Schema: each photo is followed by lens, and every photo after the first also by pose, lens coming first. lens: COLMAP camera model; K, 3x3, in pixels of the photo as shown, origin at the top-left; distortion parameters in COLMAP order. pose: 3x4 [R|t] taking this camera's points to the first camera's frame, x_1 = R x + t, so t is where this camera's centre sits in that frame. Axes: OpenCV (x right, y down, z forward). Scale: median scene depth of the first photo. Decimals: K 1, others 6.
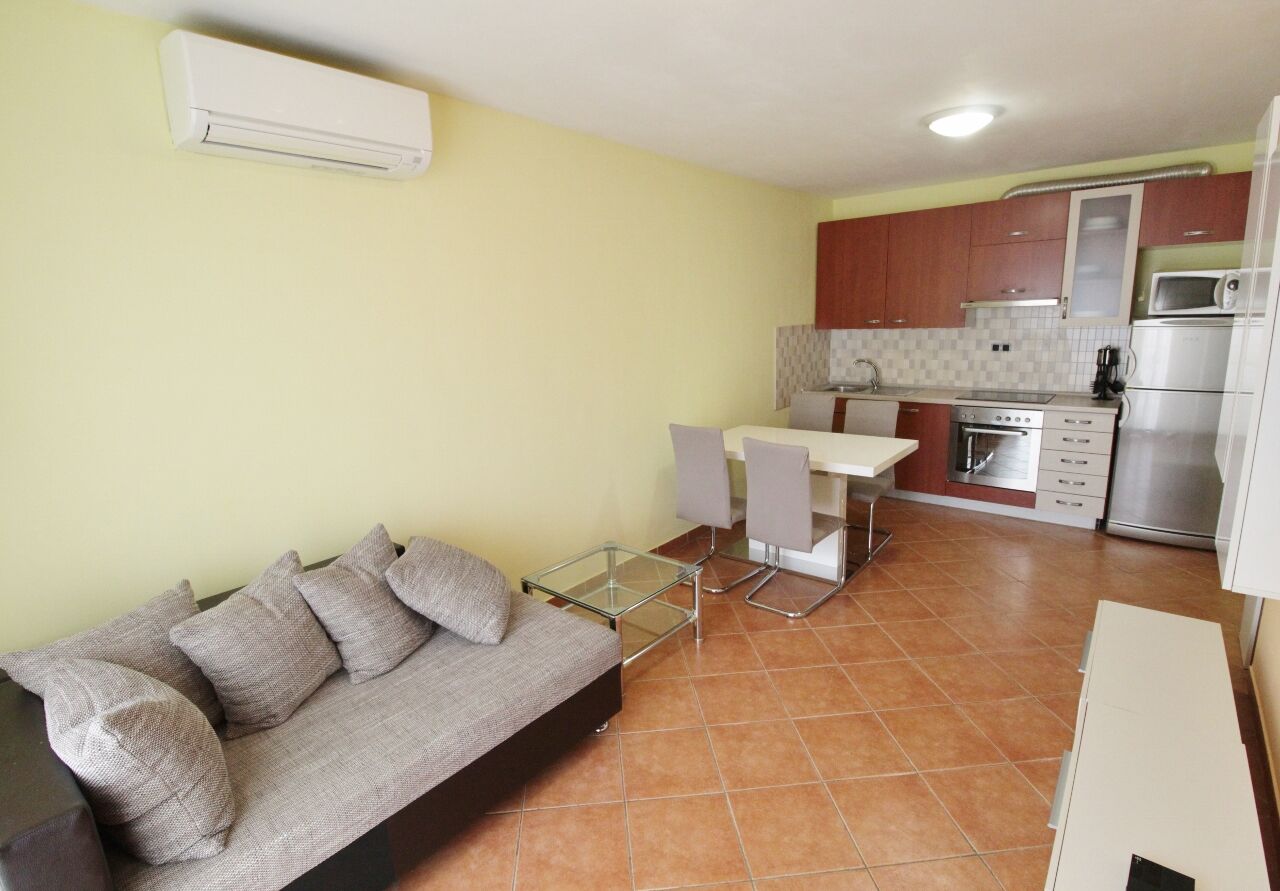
lens RADIAL K [[621.9, 0, 632.6], [0, 621.9, 446.7], [0, 0, 1]] dist [0.000011, -0.011958]
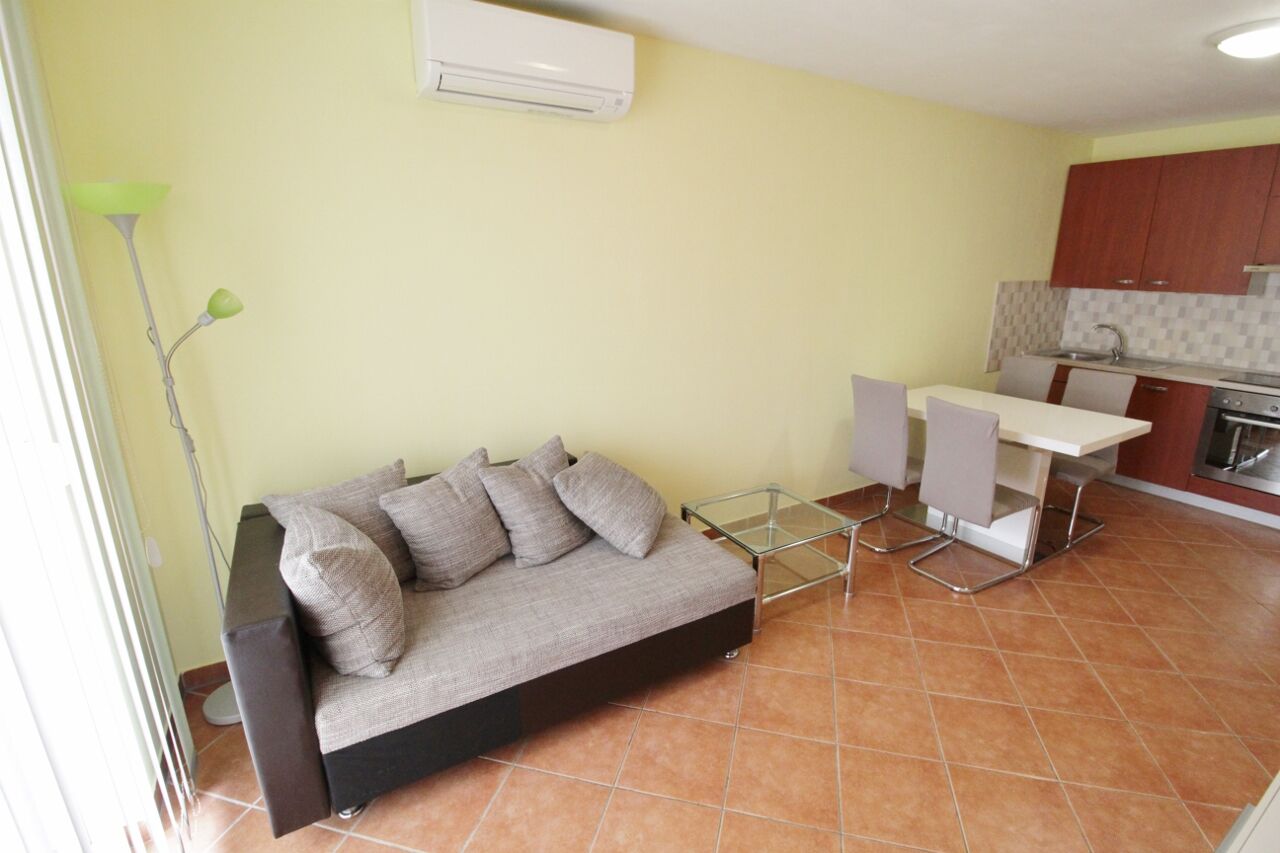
lens RADIAL K [[595.8, 0, 662.2], [0, 595.8, 426.3], [0, 0, 1]] dist [0.000329, -0.012457]
pose [[0.949249, 0.123021, -0.289469, 0.061331], [-0.104333, 0.991385, 0.079192, 0.001151], [0.296717, -0.044972, 0.953906, 0.016296]]
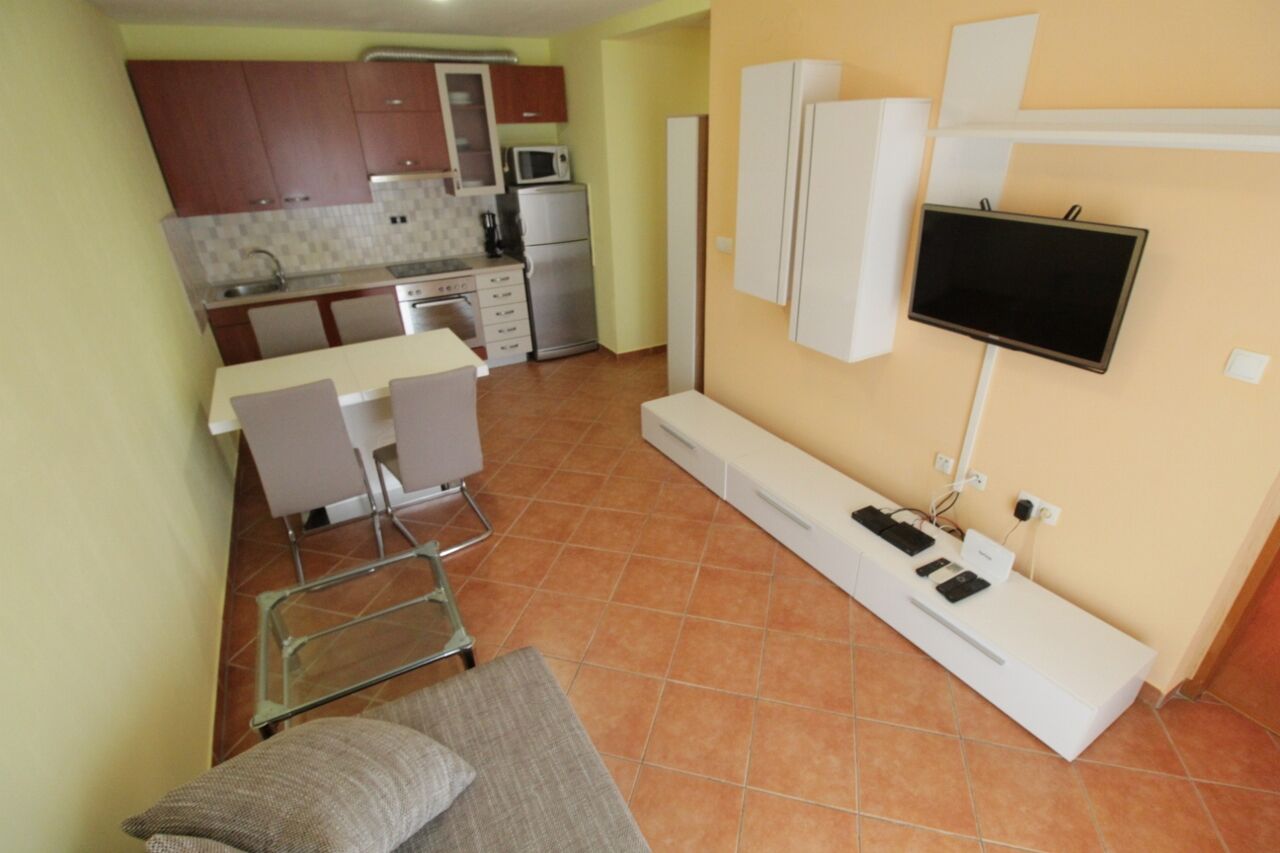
lens RADIAL K [[595.8, 0, 656.7], [0, 595.8, 435.8], [0, 0, 1]] dist [0.000329, -0.012457]
pose [[0.331788, -0.405435, 0.851786, -0.372289], [0.205567, 0.912308, 0.354170, -0.140923], [-0.920684, 0.057590, 0.386037, 0.368455]]
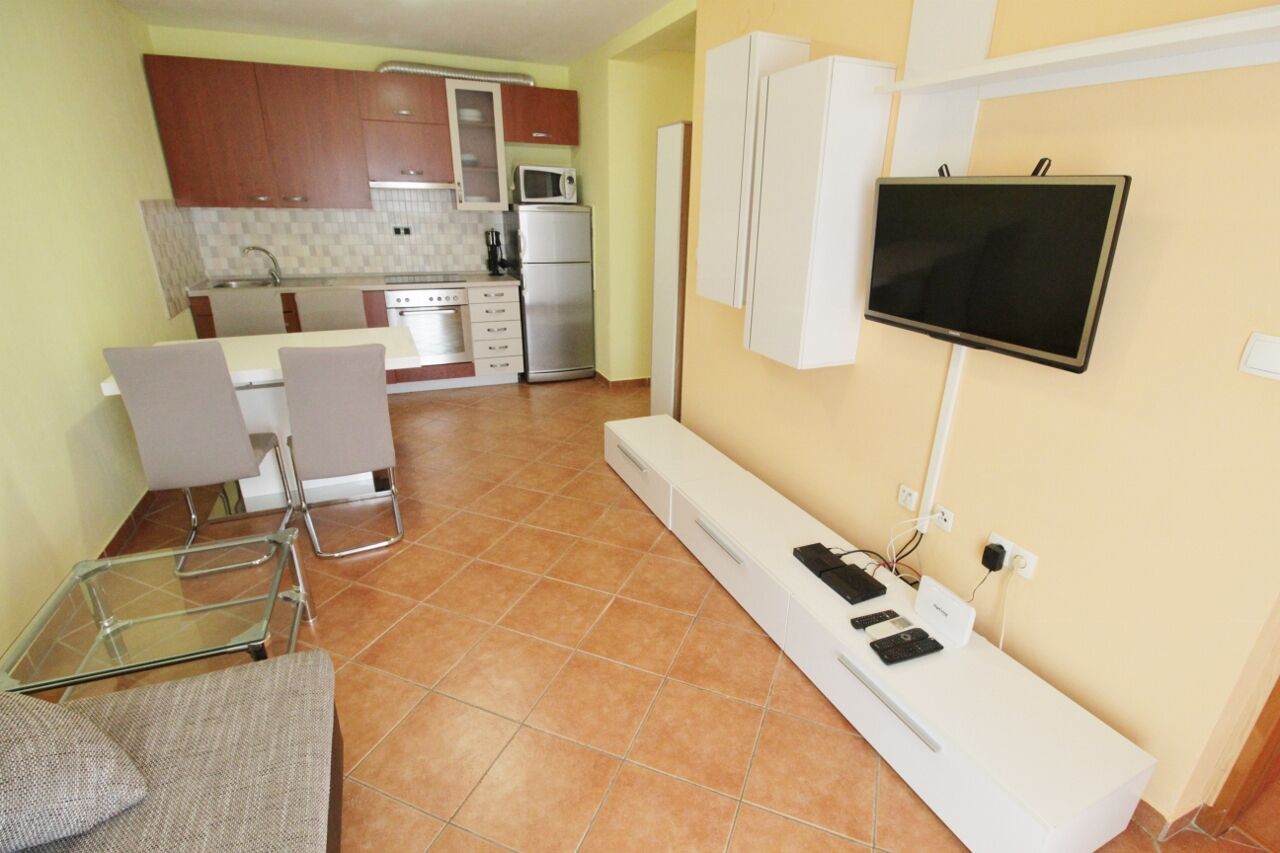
lens RADIAL K [[595.8, 0, 658.5], [0, 595.8, 436.7], [0, 0, 1]] dist [0.000329, -0.012457]
pose [[0.433322, -0.285396, 0.854857, -0.243886], [0.151069, 0.958116, 0.243293, -0.013011], [-0.888488, 0.023719, 0.458287, 0.266838]]
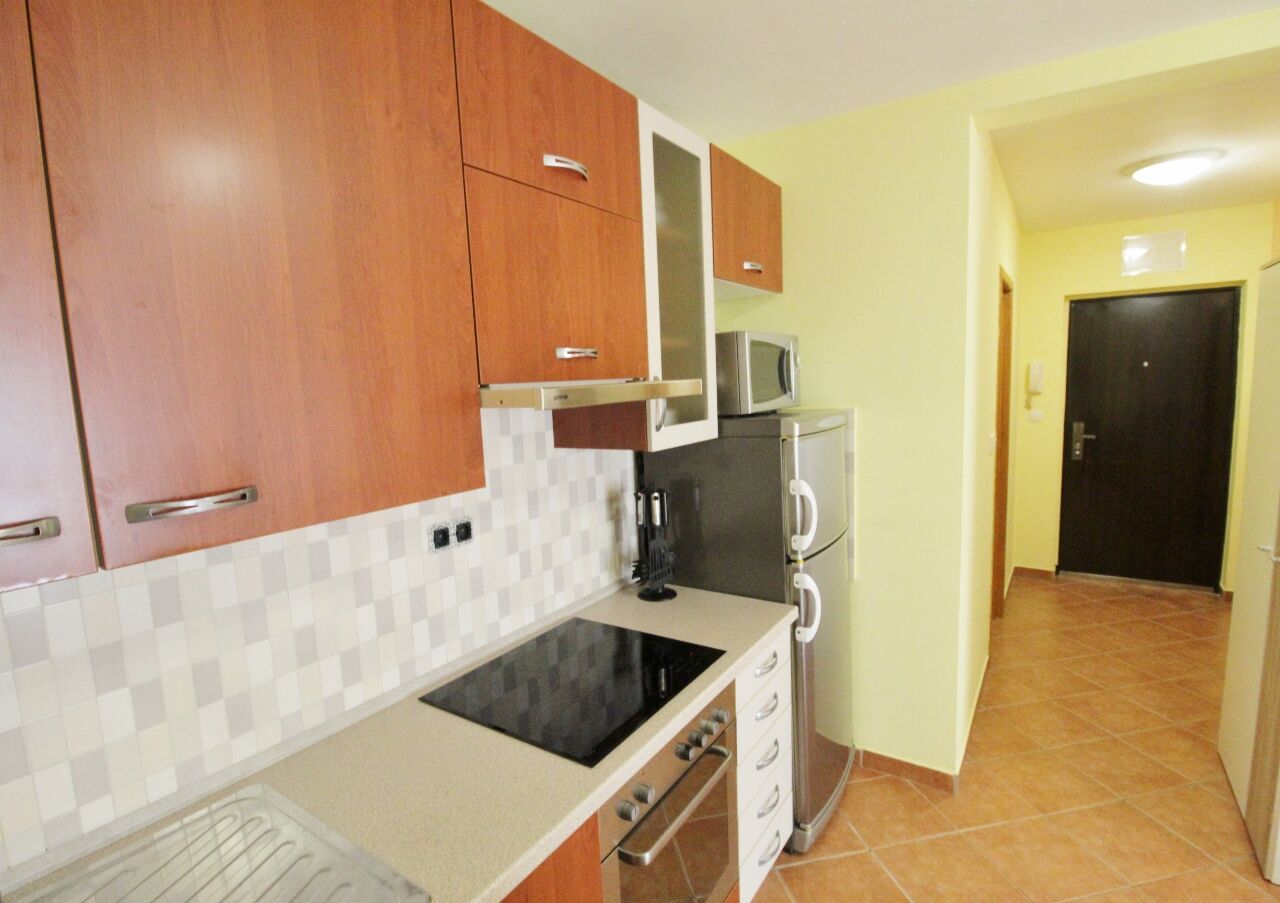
lens RADIAL K [[640.8, 0, 629.8], [0, 640.8, 463.0], [0, 0, 1]] dist [-0.000995, -0.010832]
pose [[-0.105472, -0.086101, 0.990688, 0.391640], [0.251881, 0.961443, 0.110376, -0.310427], [-0.961993, 0.261177, -0.079718, 1.388008]]
